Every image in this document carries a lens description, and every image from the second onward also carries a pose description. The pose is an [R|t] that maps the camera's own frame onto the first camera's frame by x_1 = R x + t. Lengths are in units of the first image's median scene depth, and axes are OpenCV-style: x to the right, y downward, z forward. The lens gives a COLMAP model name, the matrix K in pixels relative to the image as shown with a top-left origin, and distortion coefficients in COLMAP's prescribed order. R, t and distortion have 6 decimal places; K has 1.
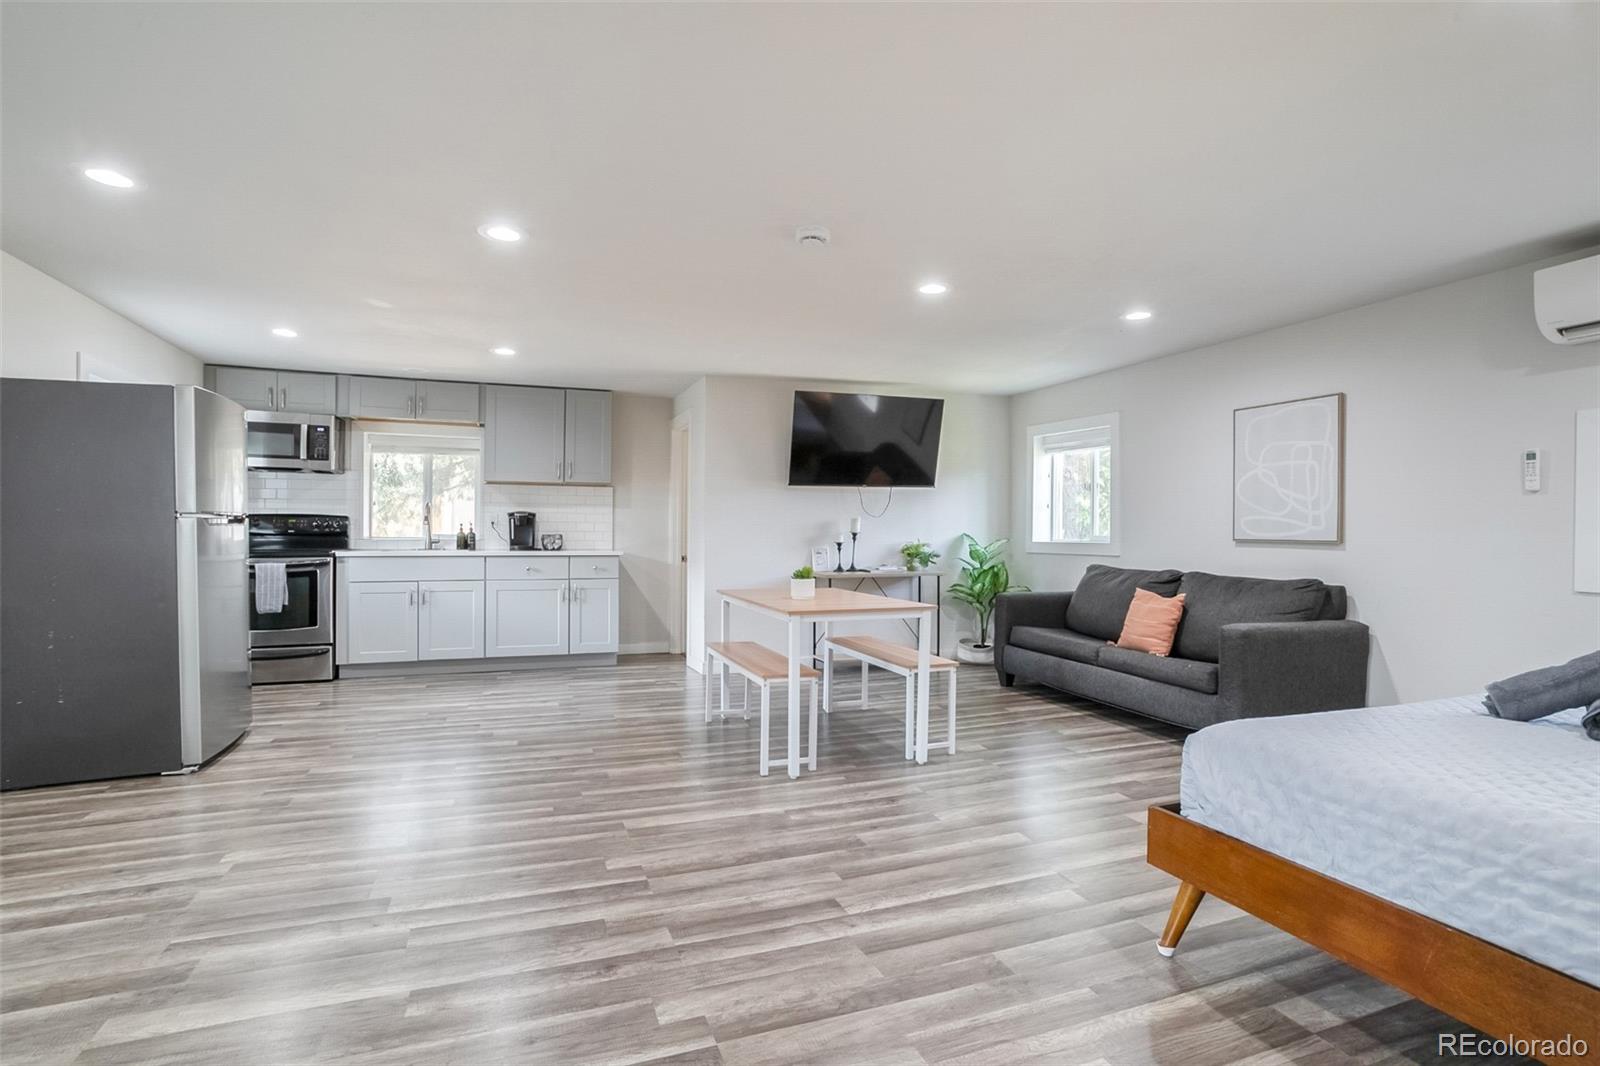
lens RADIAL K [[763.5, 0, 765.2], [0, 763.5, 526.7], [0, 0, 1]] dist [-0.029443, 0.000218]
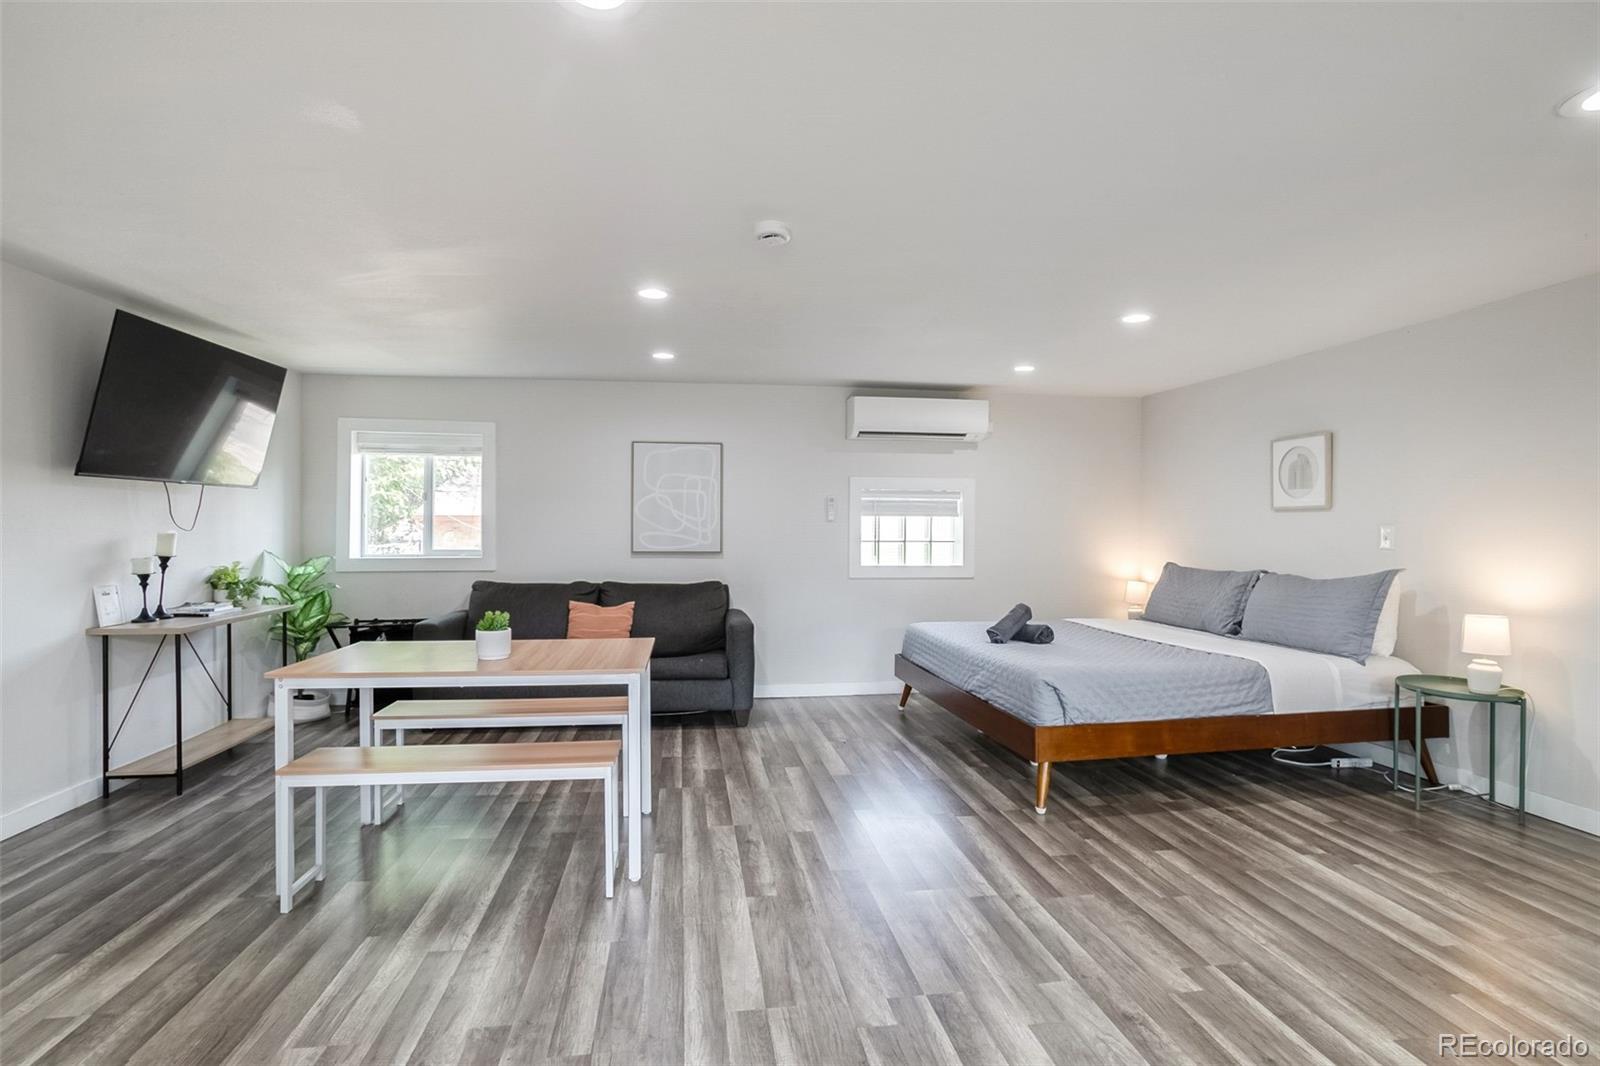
lens RADIAL K [[789.1, 0, 796.8], [0, 789.1, 534.2], [0, 0, 1]] dist [-0.054651, 0.027899]
pose [[0.188807, -0.009424, 0.981969, -0.432647], [-0.003847, 0.999939, 0.010336, -0.019595], [-0.982007, -0.005729, 0.188759, 0.420886]]
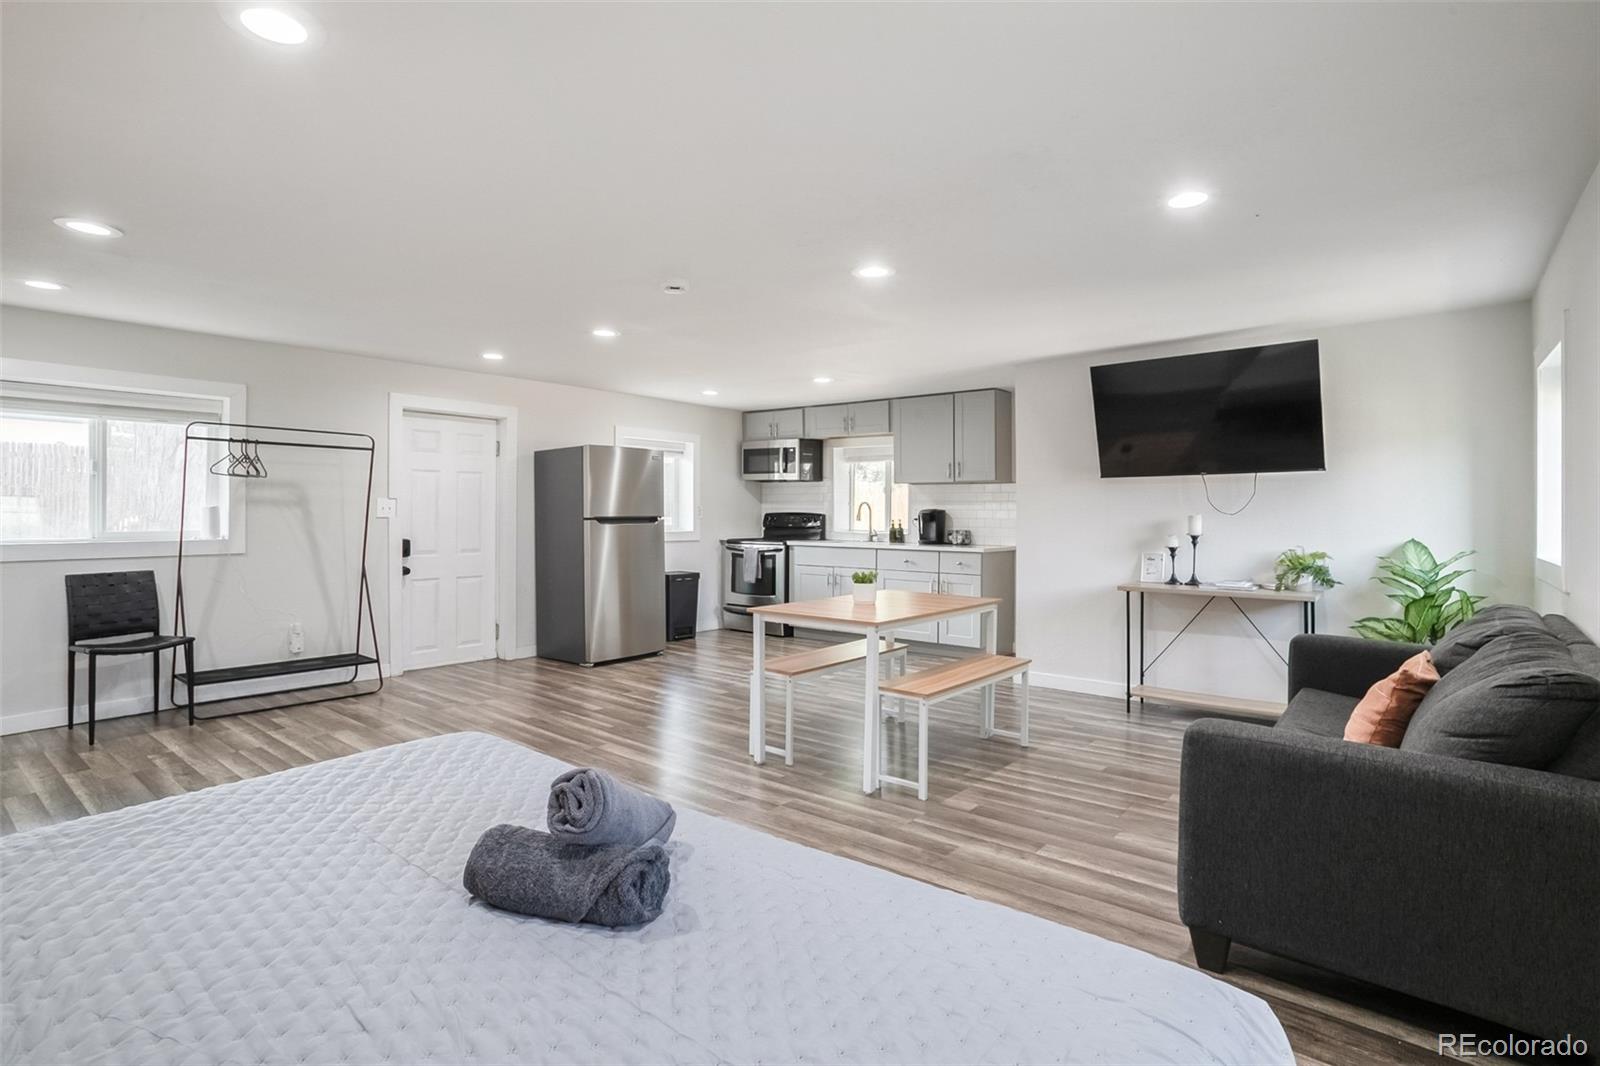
lens RADIAL K [[778.4, 0, 797.4], [0, 778.4, 502.8], [0, 0, 1]] dist [-0.027598, 0.000776]
pose [[0.527865, -0.013699, -0.849218, 0.616609], [0.002804, 0.999893, -0.014387, -0.015417], [0.849324, 0.005213, 0.527846, 0.280338]]
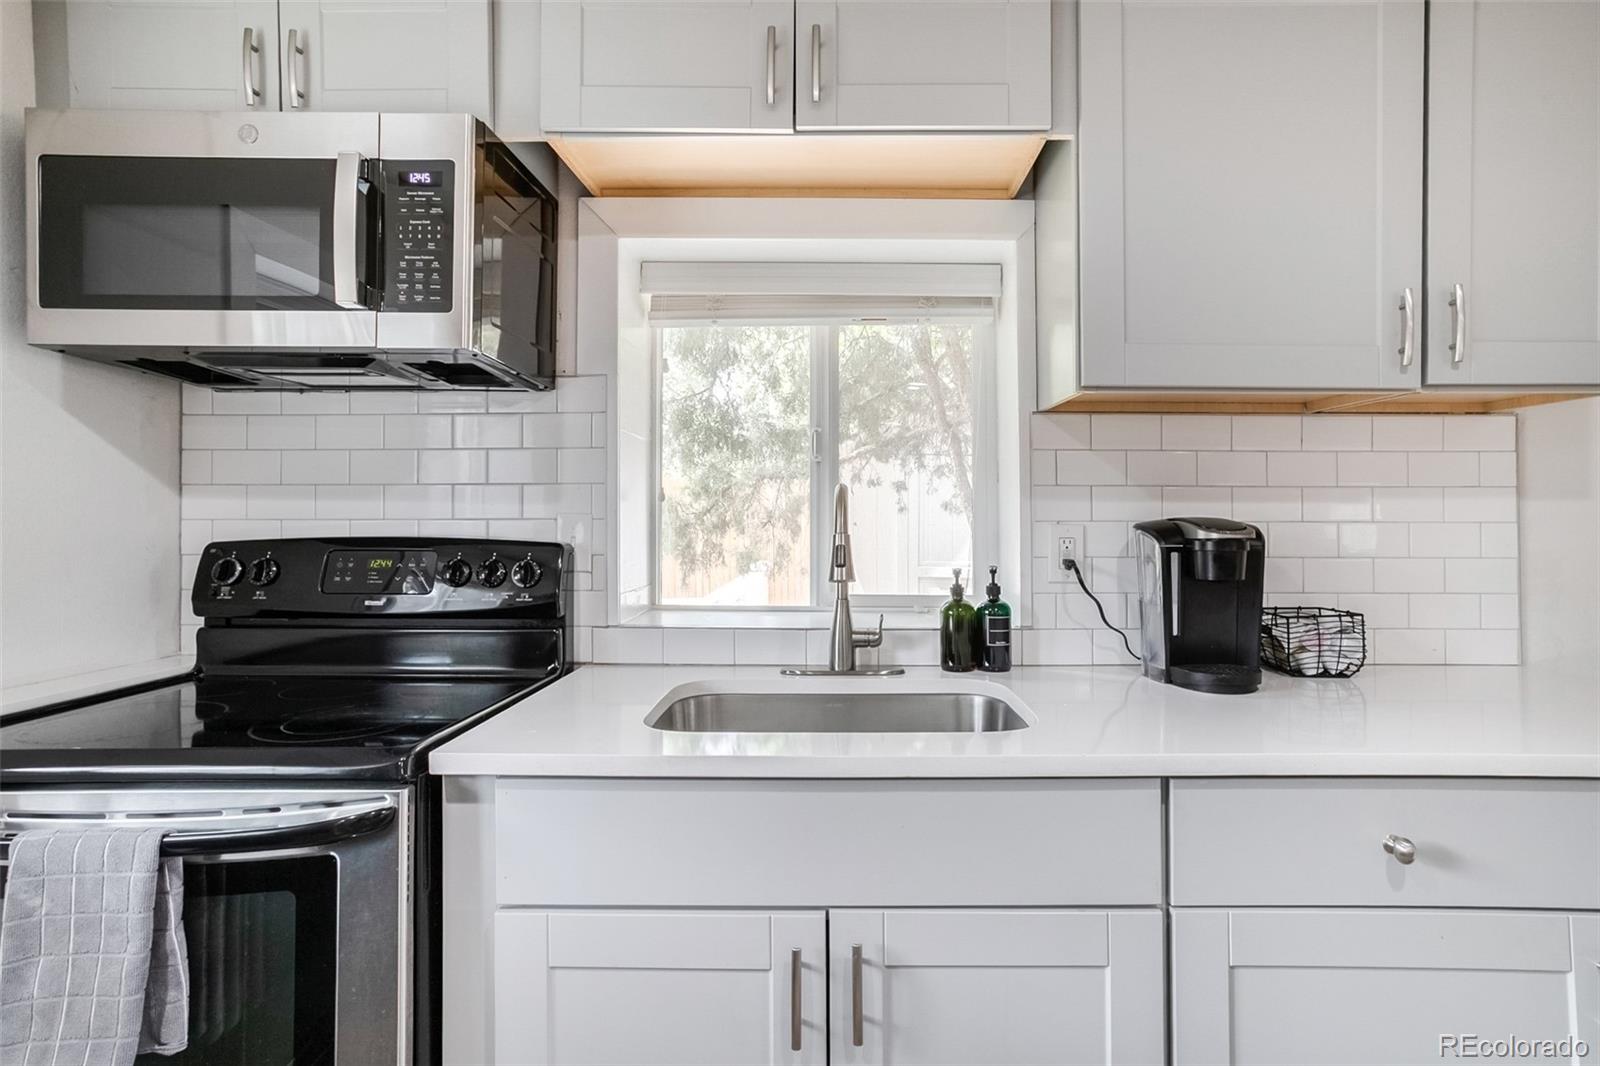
lens RADIAL K [[782.1, 0, 841.3], [0, 782.1, 504.9], [0, 0, 1]] dist [-0.000051, -0.000002]
pose [[0.944539, -0.010462, -0.328232, -0.399834], [0.007275, 0.999914, -0.010934, -0.026176], [0.328318, 0.007940, 0.944534, 0.838728]]
